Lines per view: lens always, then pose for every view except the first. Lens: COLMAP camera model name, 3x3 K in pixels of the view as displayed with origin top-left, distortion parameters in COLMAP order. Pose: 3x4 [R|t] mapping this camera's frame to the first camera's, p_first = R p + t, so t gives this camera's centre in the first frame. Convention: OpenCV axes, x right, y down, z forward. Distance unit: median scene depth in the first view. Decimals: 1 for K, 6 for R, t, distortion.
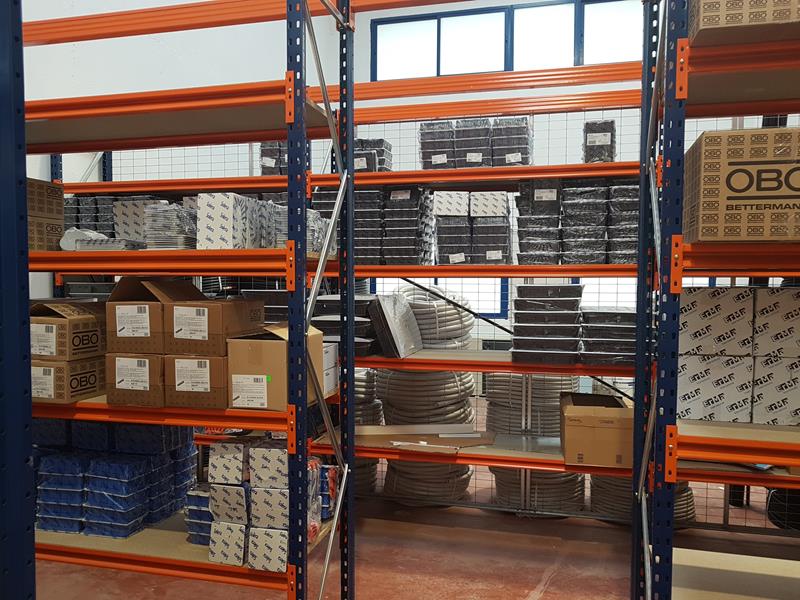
lens RADIAL K [[626.4, 0, 399.8], [0, 626.4, 301.6], [0, 0, 1]] dist [0.008987, -0.006944]
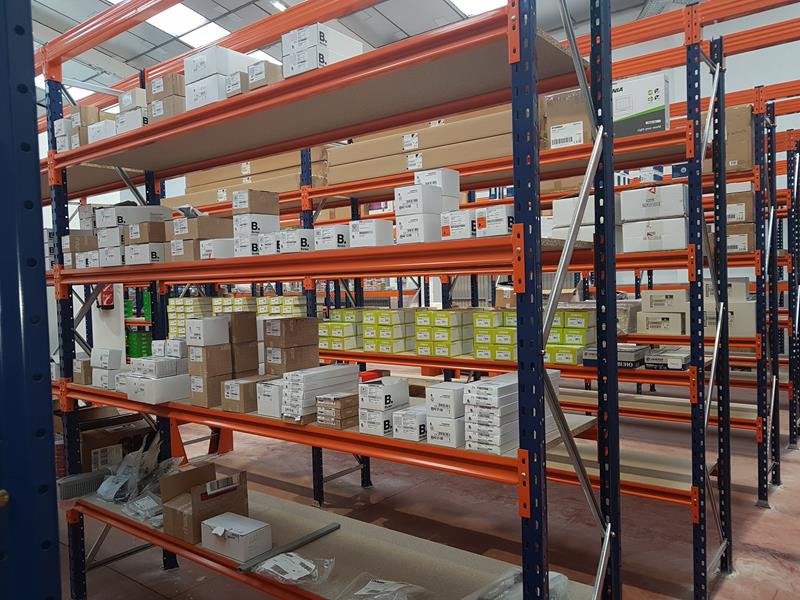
lens RADIAL K [[626.4, 0, 394.5], [0, 626.4, 302.7], [0, 0, 1]] dist [0.008987, -0.006944]
pose [[0.910355, -0.019754, -0.413357, -0.004669], [0.022957, 0.999733, 0.002783, -0.010290], [0.413191, -0.012023, 0.910565, 0.265094]]
